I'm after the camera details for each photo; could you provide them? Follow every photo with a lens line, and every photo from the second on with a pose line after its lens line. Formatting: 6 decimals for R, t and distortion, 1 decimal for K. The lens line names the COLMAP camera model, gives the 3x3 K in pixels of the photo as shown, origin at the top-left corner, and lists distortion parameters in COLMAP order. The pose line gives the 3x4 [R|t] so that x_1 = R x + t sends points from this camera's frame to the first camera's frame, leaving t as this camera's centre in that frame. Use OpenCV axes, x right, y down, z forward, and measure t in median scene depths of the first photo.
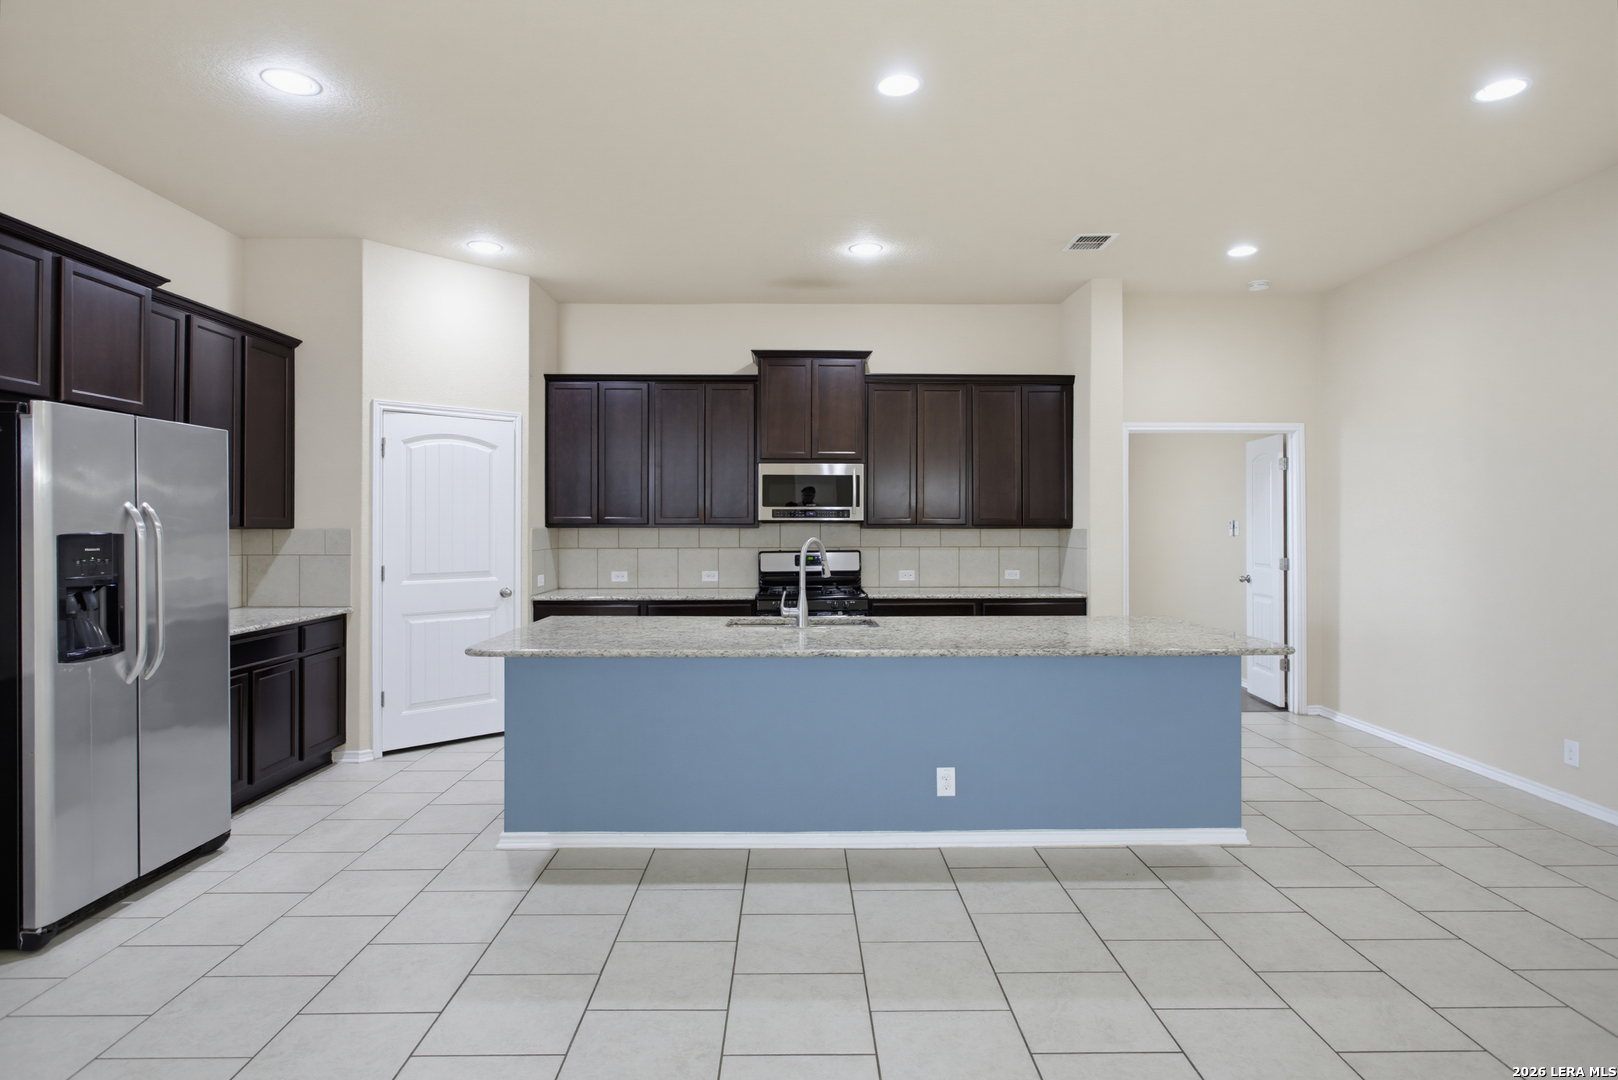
lens RADIAL K [[859.4, 0, 809.5], [0, 859.4, 521.6], [0, 0, 1]] dist [-0.003727, -0.000231]
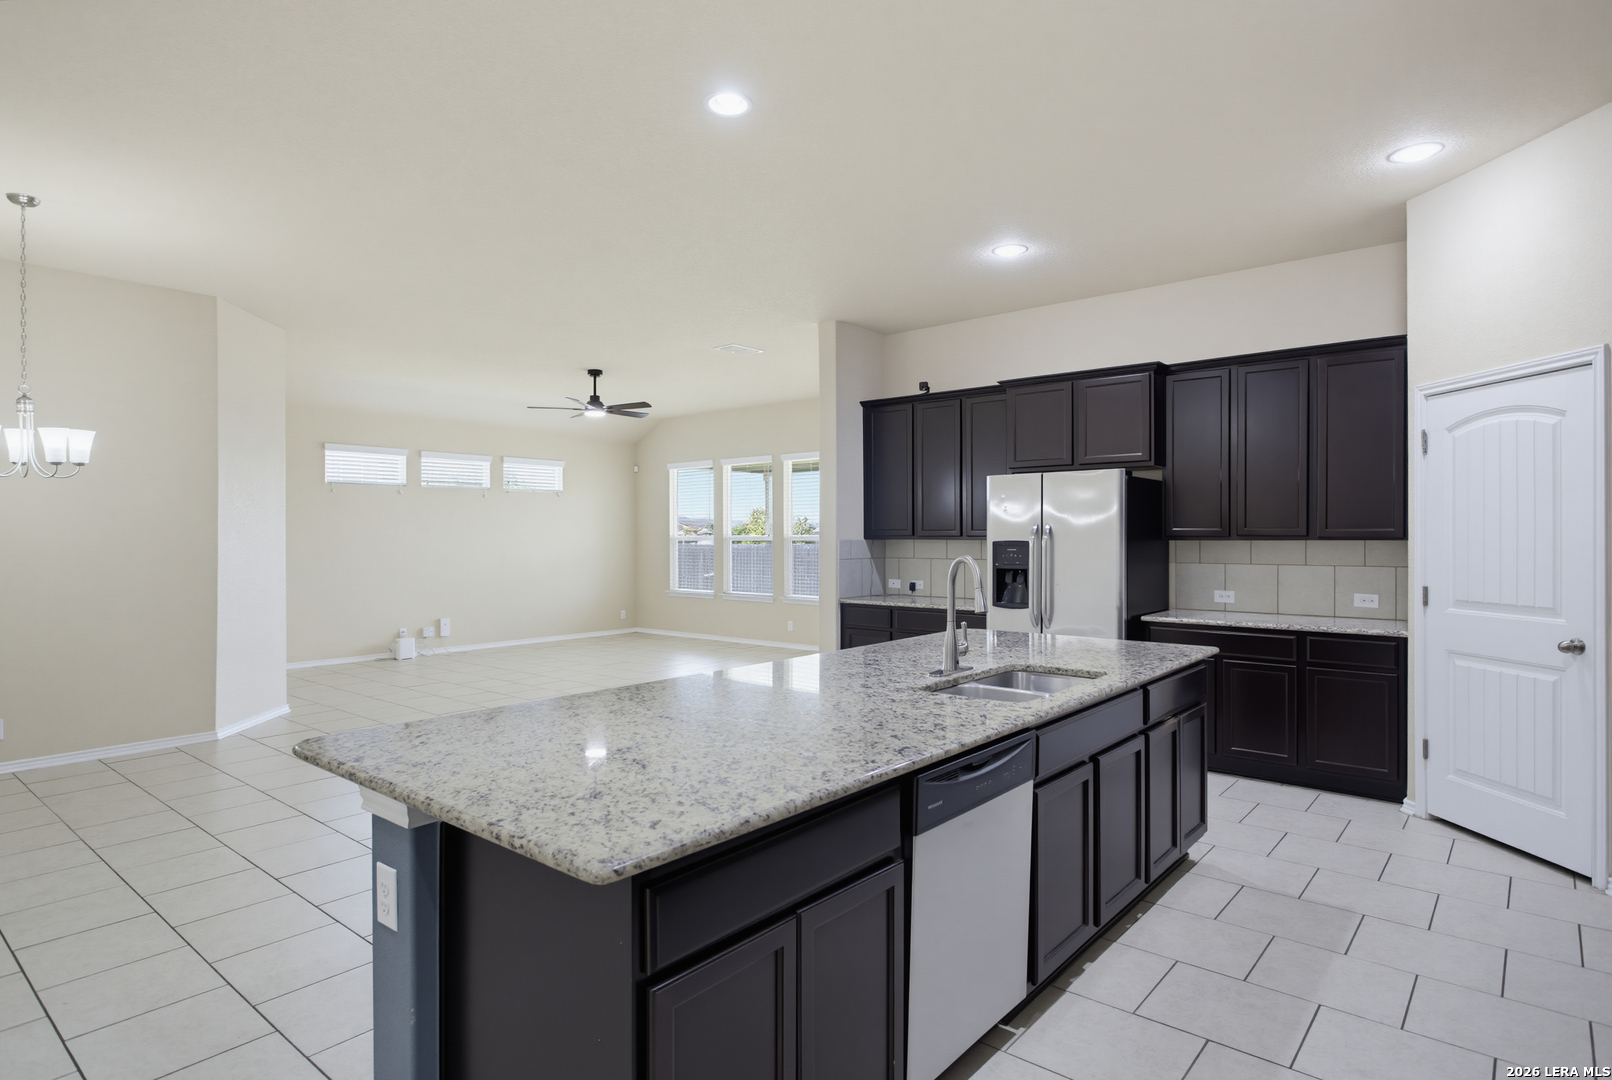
lens RADIAL K [[877.6, 0, 806.0], [0, 877.6, 540.0], [0, 0, 1]] dist [-0.002001, -0.000294]
pose [[-0.649546, 0.003555, -0.760314, 0.476726], [0.003977, 0.999991, 0.001278, 0.003525], [0.760312, -0.002194, -0.649555, 0.993393]]
